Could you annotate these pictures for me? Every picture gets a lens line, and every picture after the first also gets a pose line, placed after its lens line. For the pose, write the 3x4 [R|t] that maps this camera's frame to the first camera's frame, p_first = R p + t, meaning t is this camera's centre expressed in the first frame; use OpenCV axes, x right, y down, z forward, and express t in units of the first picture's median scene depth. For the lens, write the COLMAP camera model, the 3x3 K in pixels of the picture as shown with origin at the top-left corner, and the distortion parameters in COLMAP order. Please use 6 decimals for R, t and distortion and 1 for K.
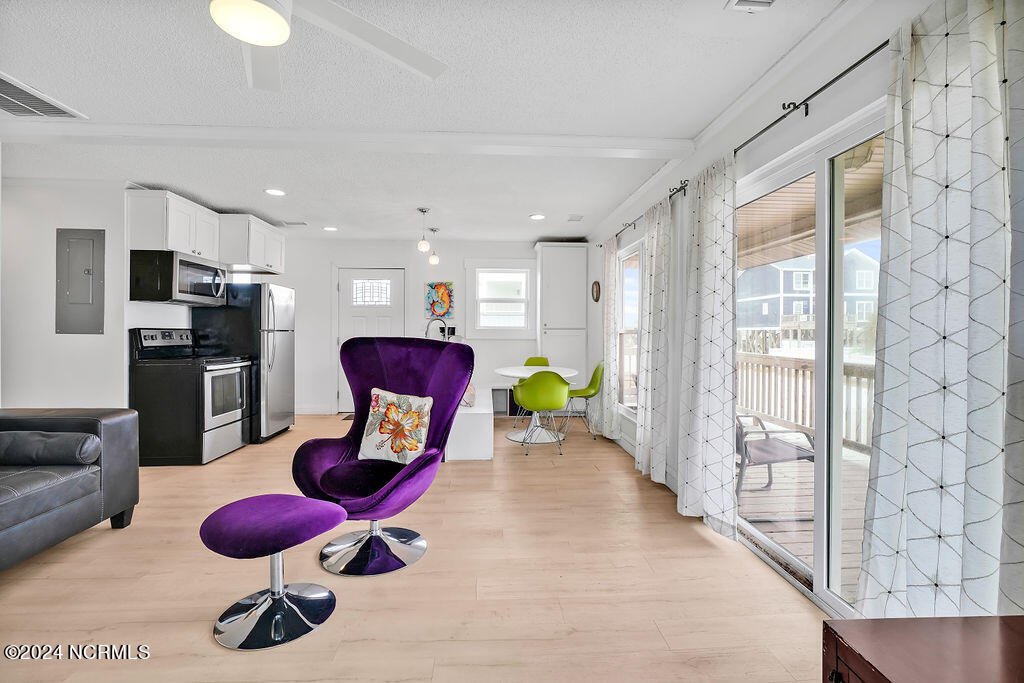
lens RADIAL K [[477.6, 0, 509.9], [0, 477.6, 332.2], [0, 0, 1]] dist [-0.013965, 0.004842]
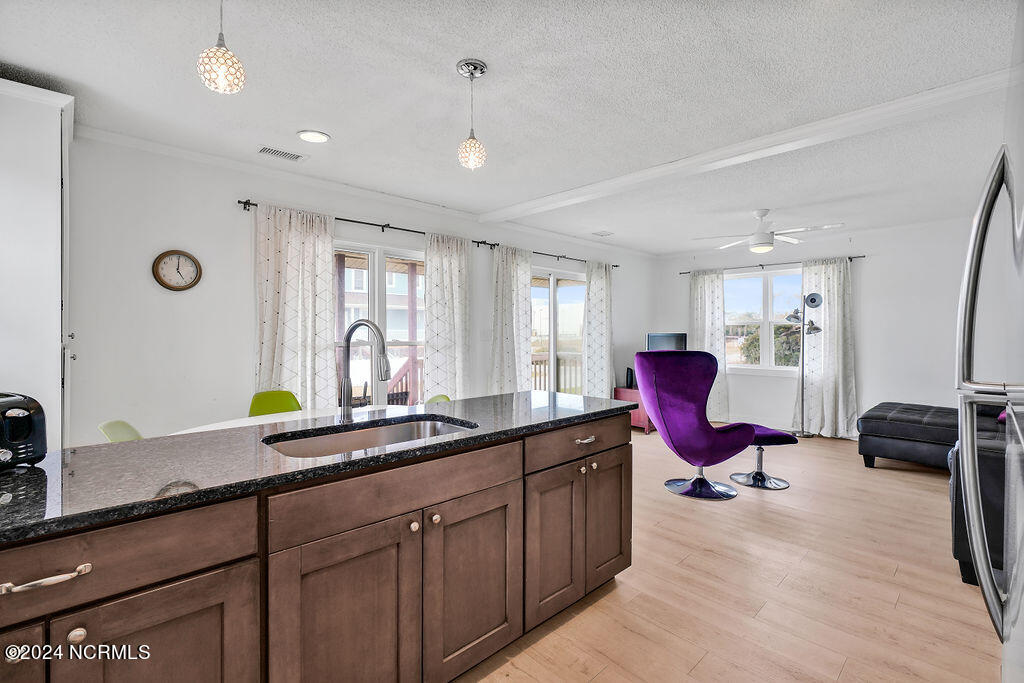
lens RADIAL K [[477.6, 0, 516.4], [0, 477.6, 324.4], [0, 0, 1]] dist [-0.013965, 0.004842]
pose [[-0.672826, 0.004218, 0.739789, -0.517665], [-0.002227, 0.999968, -0.007726, -0.027188], [-0.739798, -0.006846, -0.672794, 1.245435]]
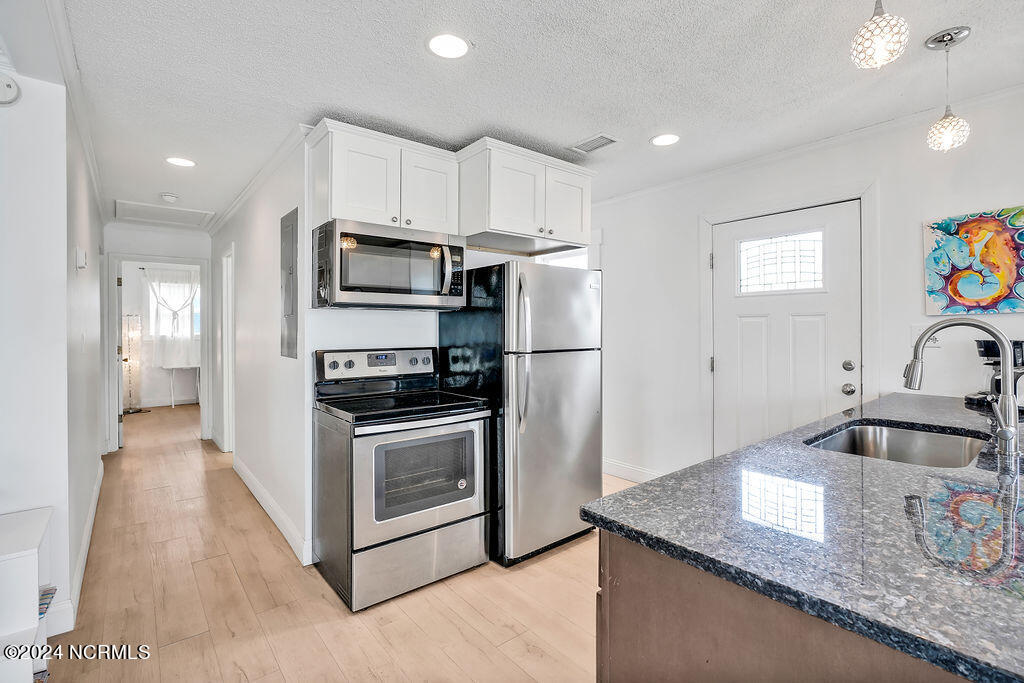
lens RADIAL K [[477.6, 0, 515.9], [0, 477.6, 327.5], [0, 0, 1]] dist [-0.013965, 0.004842]
pose [[0.599327, -0.009850, -0.800443, -0.094509], [0.009944, 0.999939, -0.004860, -0.027901], [0.800442, -0.005047, 0.599389, 0.681498]]
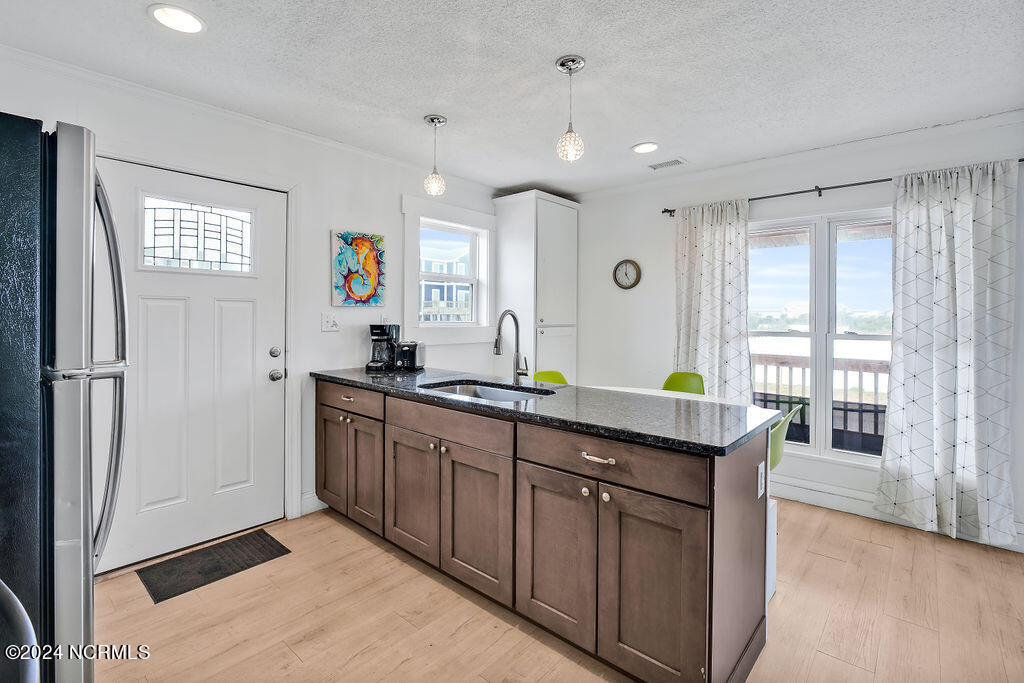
lens RADIAL K [[477.6, 0, 514.9], [0, 477.6, 315.6], [0, 0, 1]] dist [-0.013965, 0.004842]
pose [[0.691961, 0.001514, 0.721933, -0.524018], [-0.002310, 0.999997, 0.000117, -0.026673], [-0.721931, -0.001749, 0.691963, 0.726301]]
